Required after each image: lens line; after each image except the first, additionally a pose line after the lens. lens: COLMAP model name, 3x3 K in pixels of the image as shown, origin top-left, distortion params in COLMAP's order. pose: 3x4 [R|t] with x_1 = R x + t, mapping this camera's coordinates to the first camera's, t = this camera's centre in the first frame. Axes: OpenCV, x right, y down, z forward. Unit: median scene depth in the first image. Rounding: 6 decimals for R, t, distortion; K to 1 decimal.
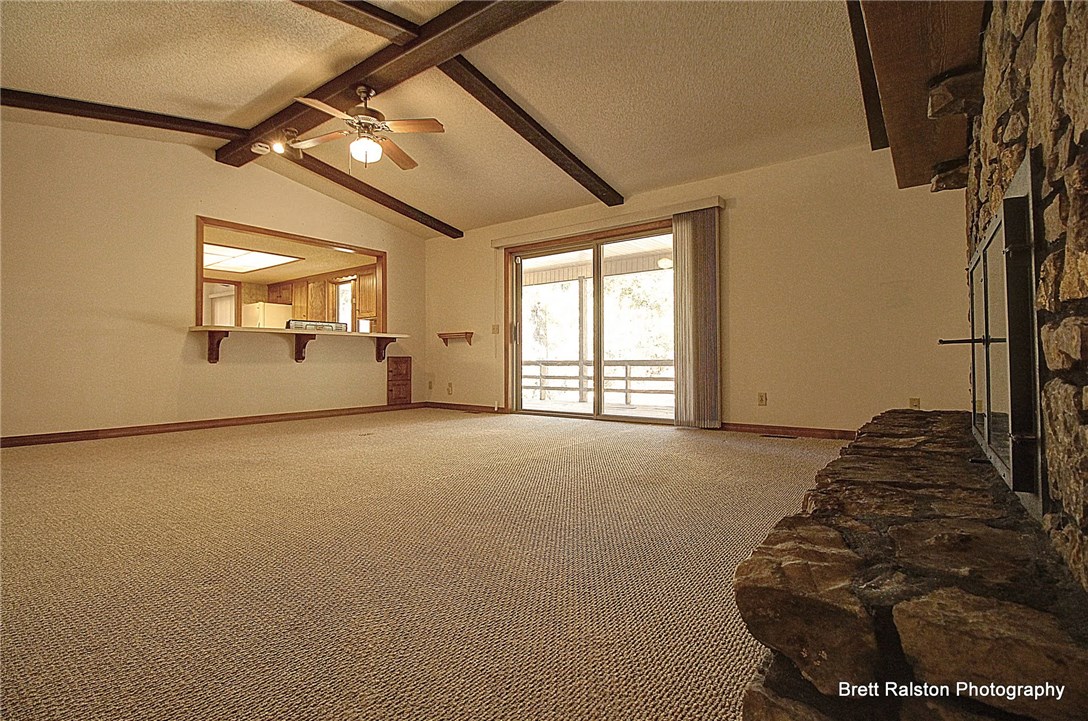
lens RADIAL K [[511.0, 0, 543.0], [0, 511.0, 363.4], [0, 0, 1]] dist [-0.003827, -0.007621]
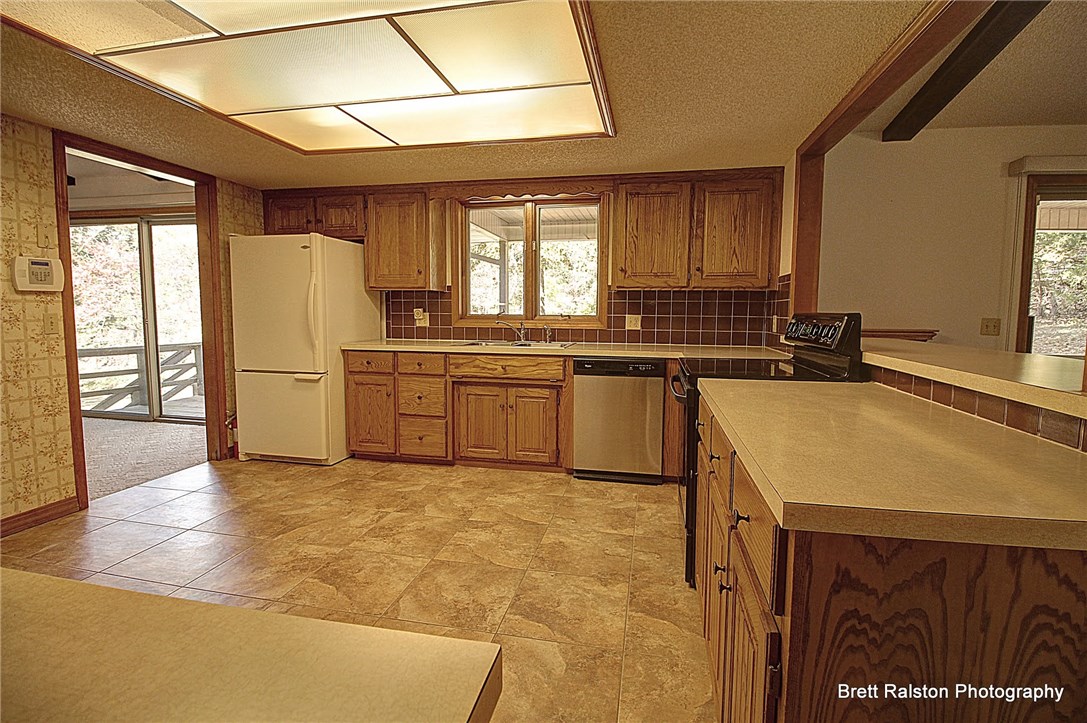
lens RADIAL K [[510.5, 0, 560.9], [0, 510.5, 353.6], [0, 0, 1]] dist [-0.003827, -0.007621]
pose [[0.902849, -0.026944, 0.429113, -0.815778], [-0.008618, 0.996700, 0.080716, -0.087866], [-0.429871, -0.076573, 0.899637, 0.799701]]
